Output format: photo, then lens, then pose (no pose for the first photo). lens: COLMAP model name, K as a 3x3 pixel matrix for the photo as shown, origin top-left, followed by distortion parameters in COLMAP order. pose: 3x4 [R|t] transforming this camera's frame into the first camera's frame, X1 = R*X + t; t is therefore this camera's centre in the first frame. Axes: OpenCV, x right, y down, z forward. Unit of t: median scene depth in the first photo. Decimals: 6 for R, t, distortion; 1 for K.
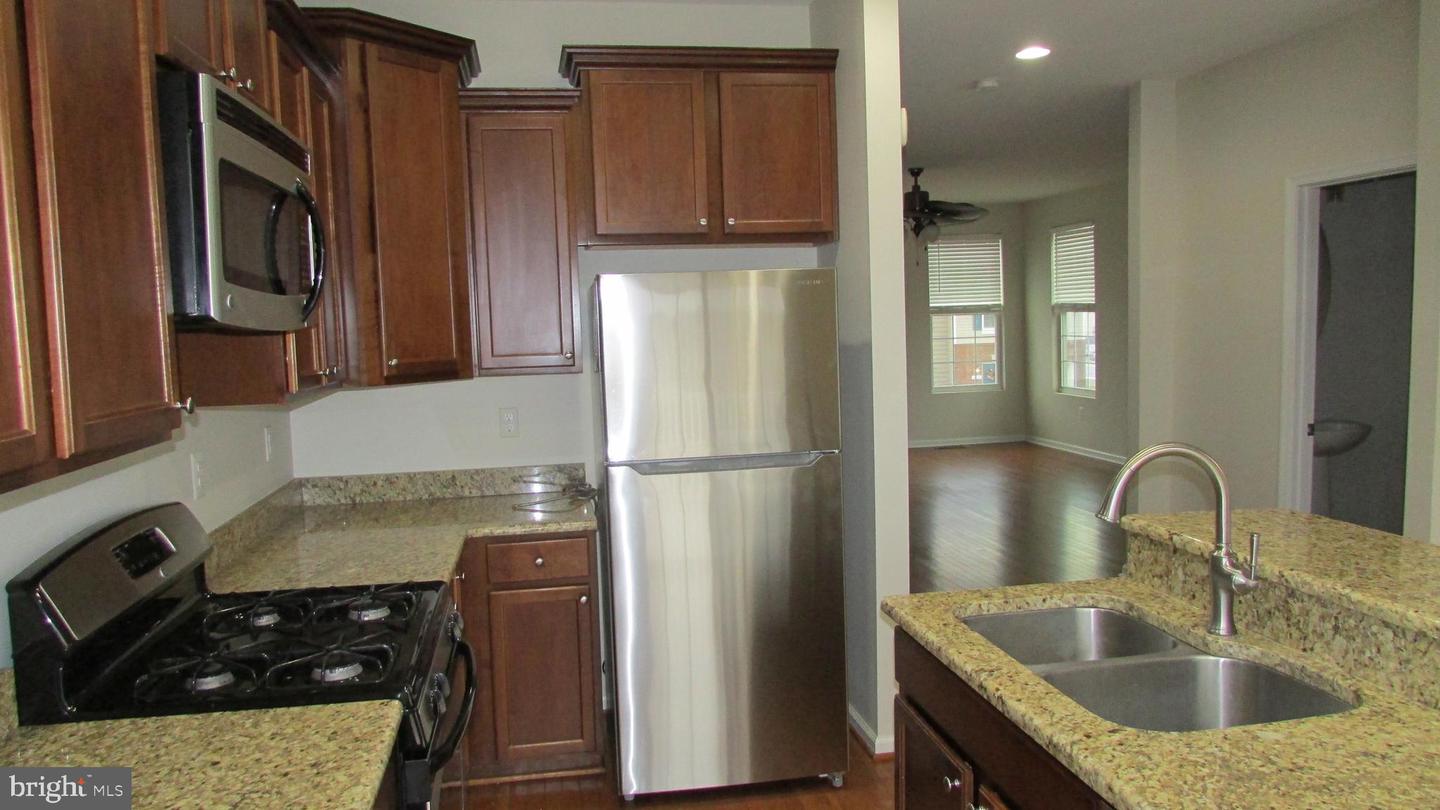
lens RADIAL K [[1019.7, 0, 719.5], [0, 1019.7, 402.5], [0, 0, 1]] dist [-0.024177, 0.000736]
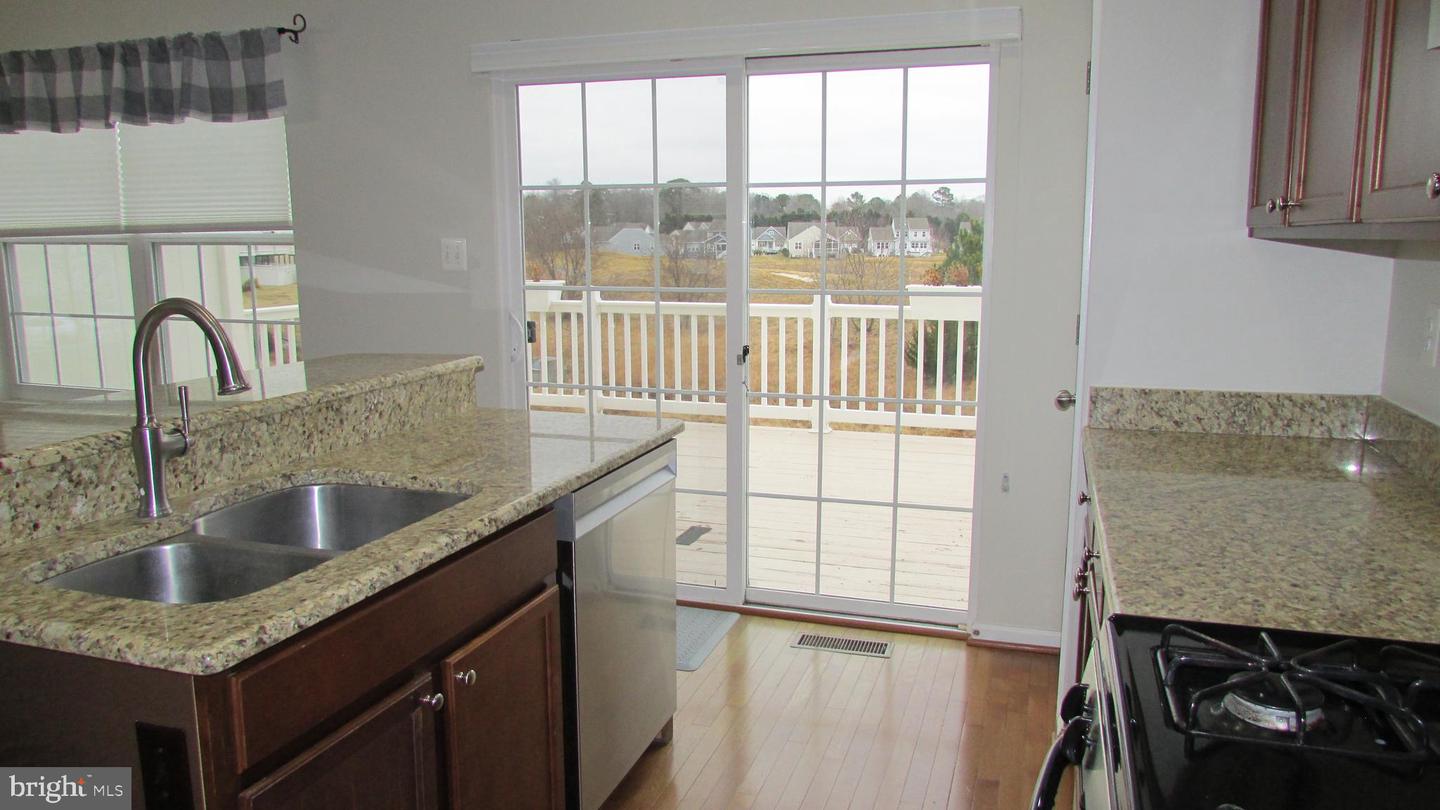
lens RADIAL K [[1019.7, 0, 716.5], [0, 1019.7, 408.4], [0, 0, 1]] dist [-0.024177, 0.000736]
pose [[-0.880382, -0.049939, 0.471630, -0.365100], [0.063942, 0.972863, 0.222372, -0.030153], [-0.469936, 0.225930, -0.853297, 1.580424]]
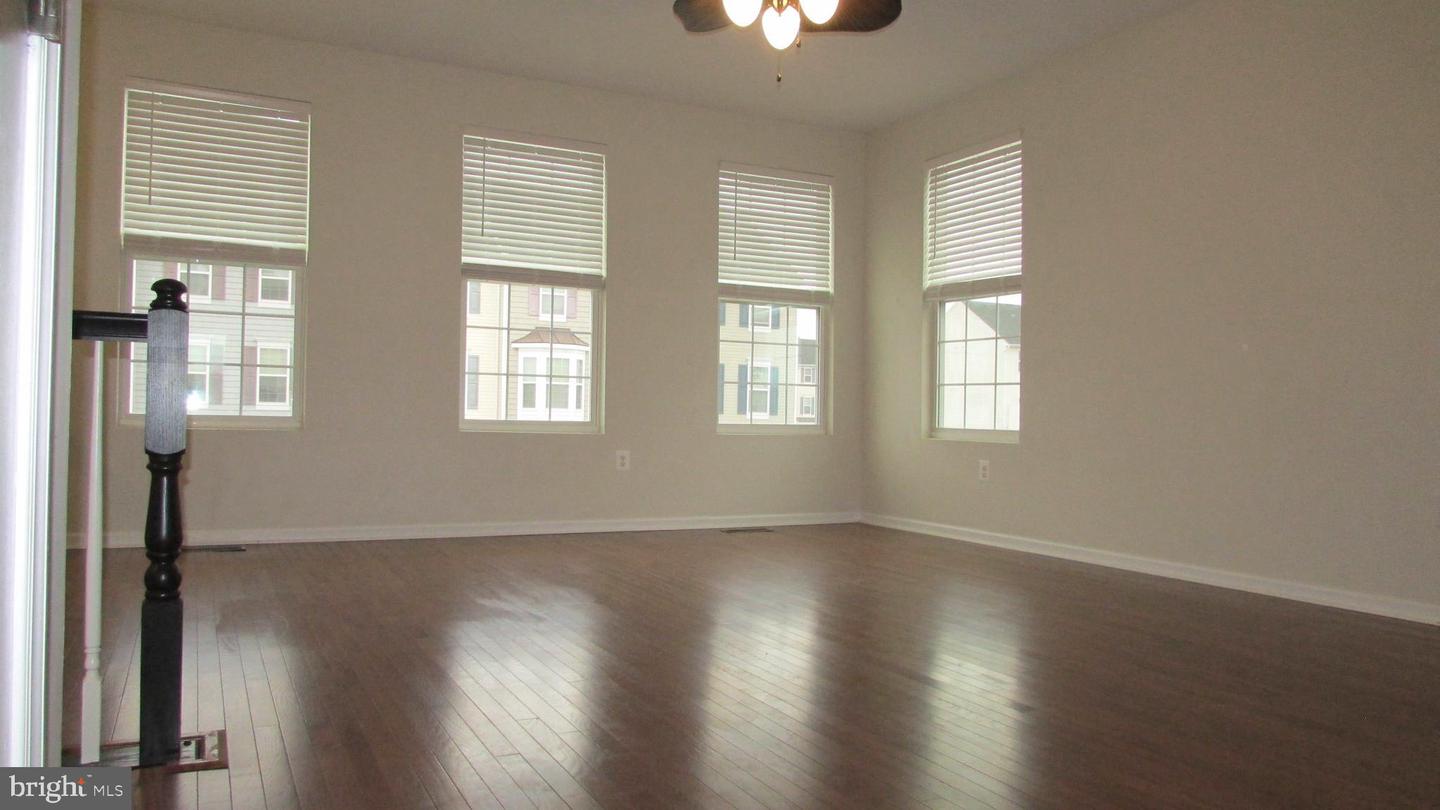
lens RADIAL K [[1019.7, 0, 720.0], [0, 1019.7, 404.1], [0, 0, 1]] dist [-0.024177, 0.000736]
pose [[0.953733, 0.046755, 0.296996, 0.056630], [-0.020632, 0.995683, -0.090492, 0.037973], [-0.299945, 0.080178, 0.950581, 0.673786]]
